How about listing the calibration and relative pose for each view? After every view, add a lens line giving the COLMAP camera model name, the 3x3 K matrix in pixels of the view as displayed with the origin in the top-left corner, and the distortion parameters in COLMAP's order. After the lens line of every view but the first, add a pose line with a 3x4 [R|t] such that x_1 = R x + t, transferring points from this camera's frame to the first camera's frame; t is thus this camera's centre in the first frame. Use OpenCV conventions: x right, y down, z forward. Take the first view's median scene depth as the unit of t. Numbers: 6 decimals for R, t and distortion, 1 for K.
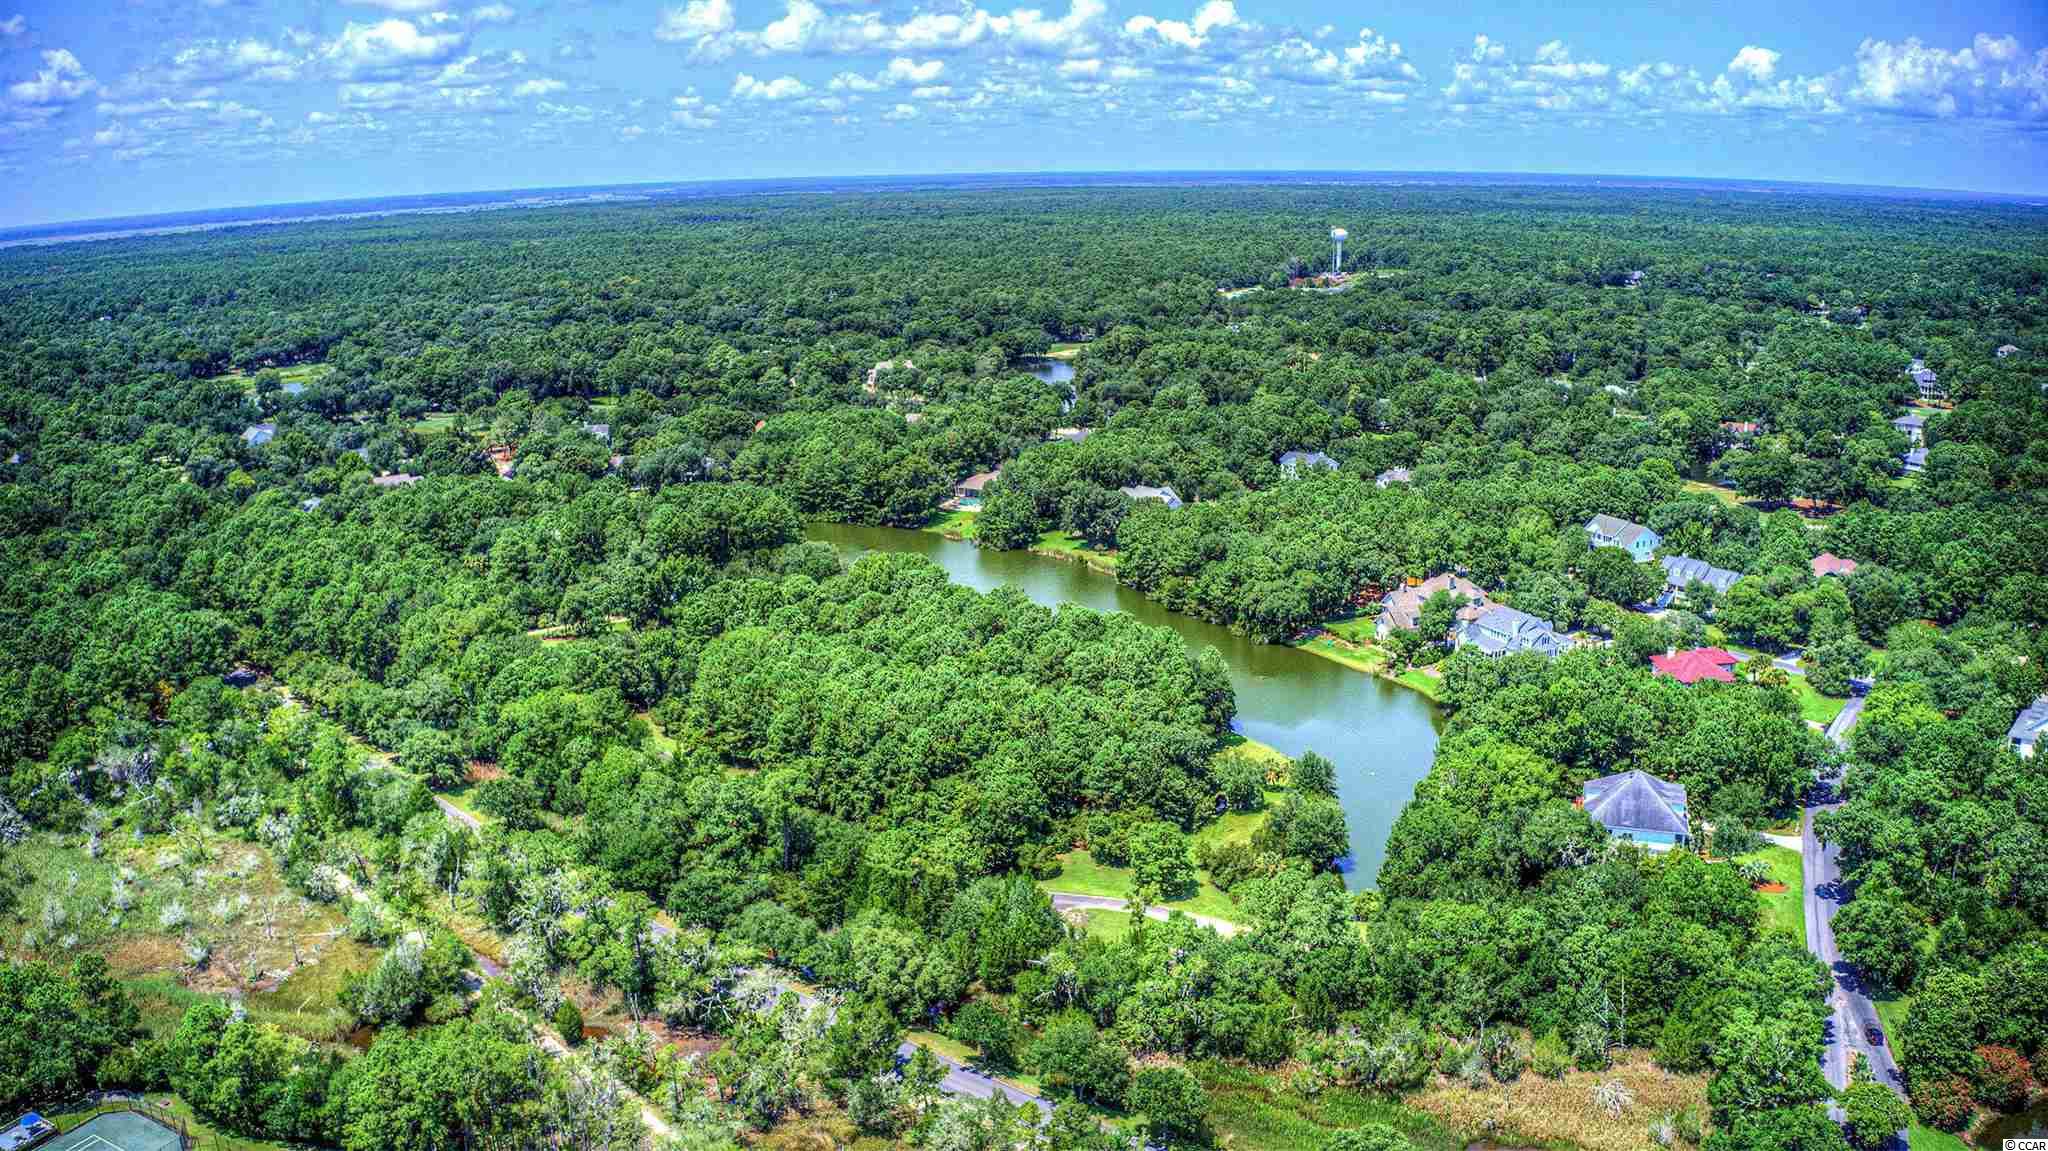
lens RADIAL K [[1611.6, 0, 1019.0], [0, 1611.6, 561.1], [0, 0, 1]] dist [-0.208300, 0.027813]
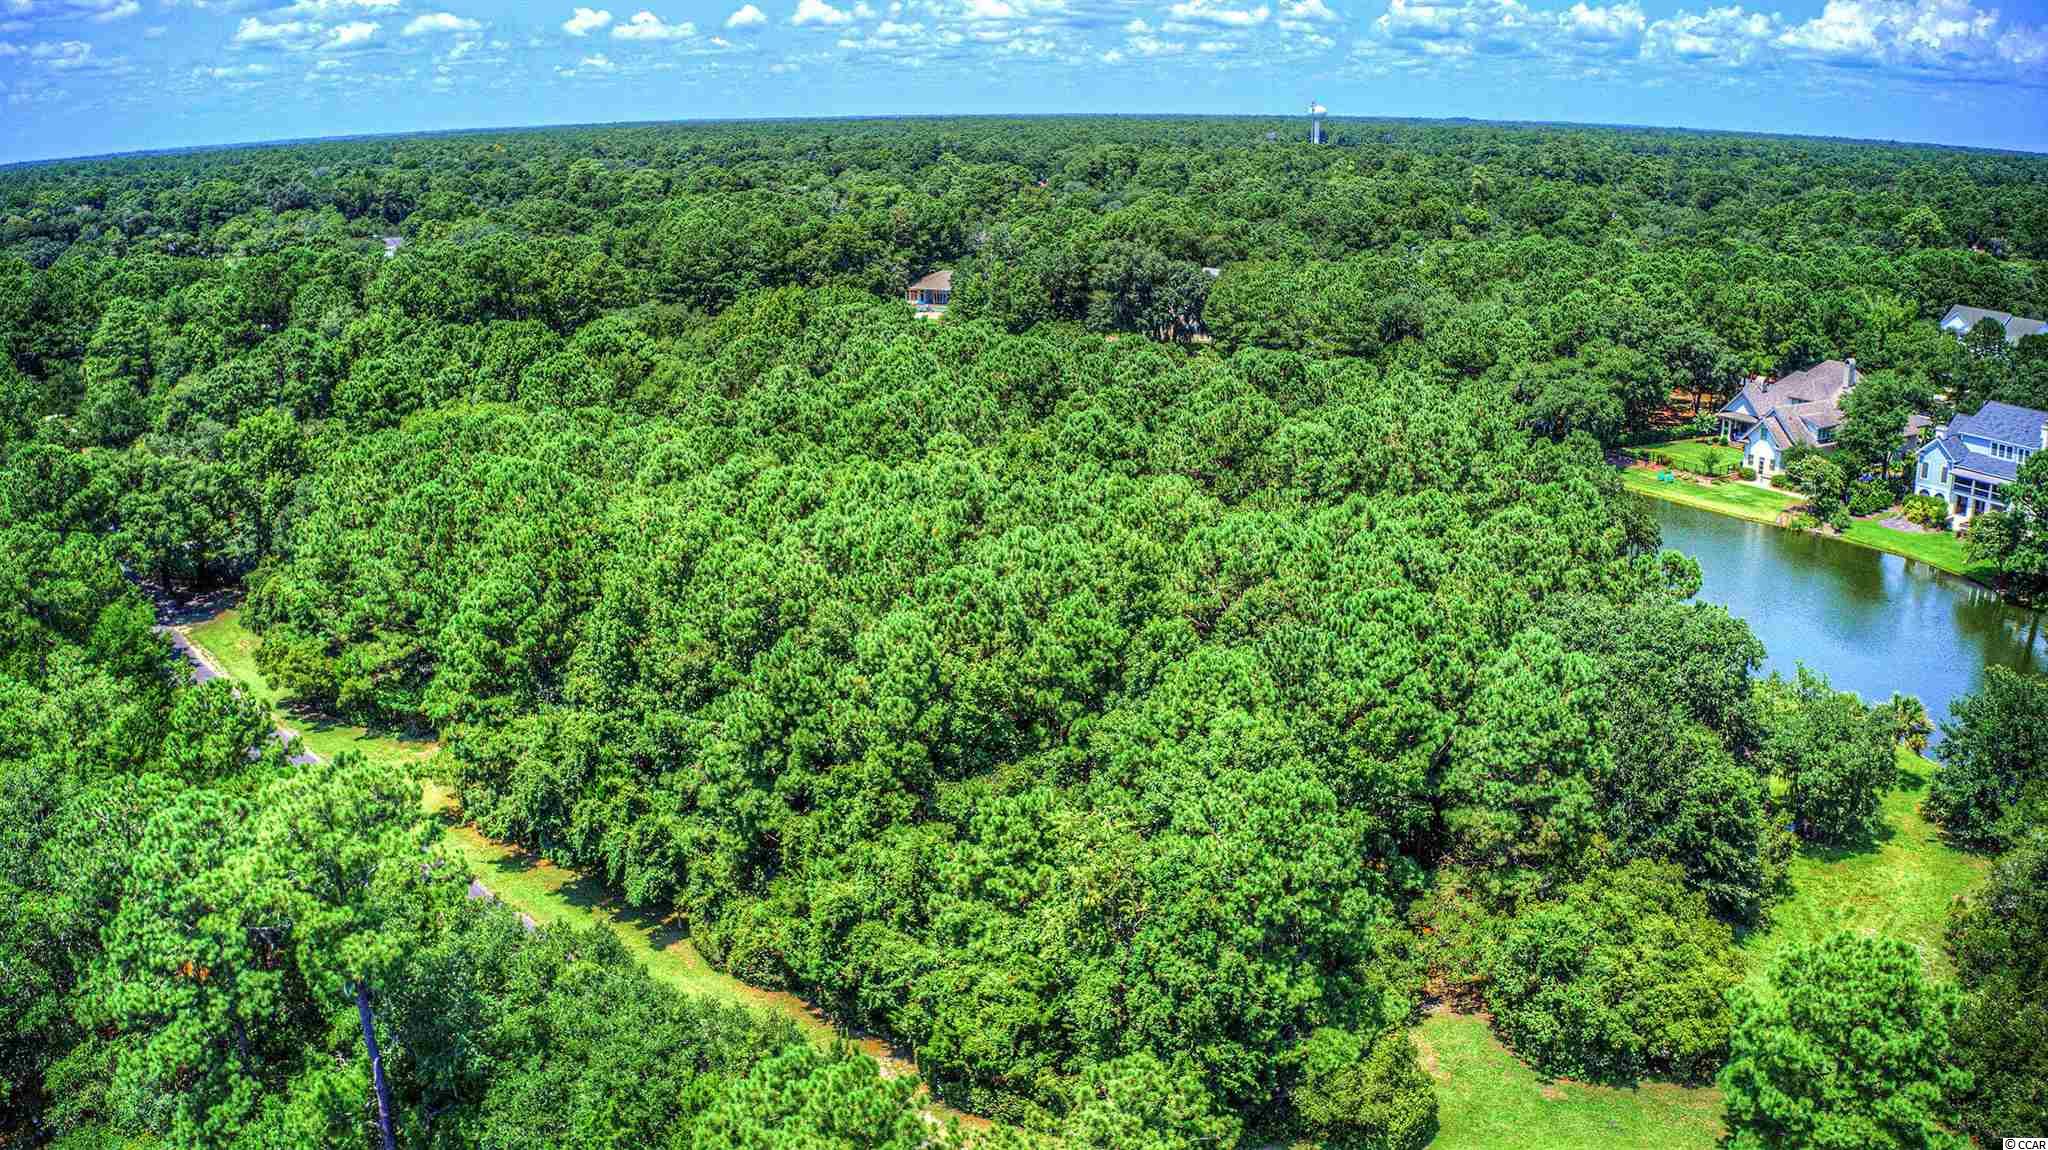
lens RADIAL K [[1611.6, 0, 1019.0], [0, 1611.6, 560.6], [0, 0, 1]] dist [-0.208300, 0.027813]
pose [[0.998649, -0.003332, 0.051858, -0.053819], [0.001685, 0.999494, 0.031766, 0.084018], [-0.051937, -0.031636, 0.998149, 0.689583]]
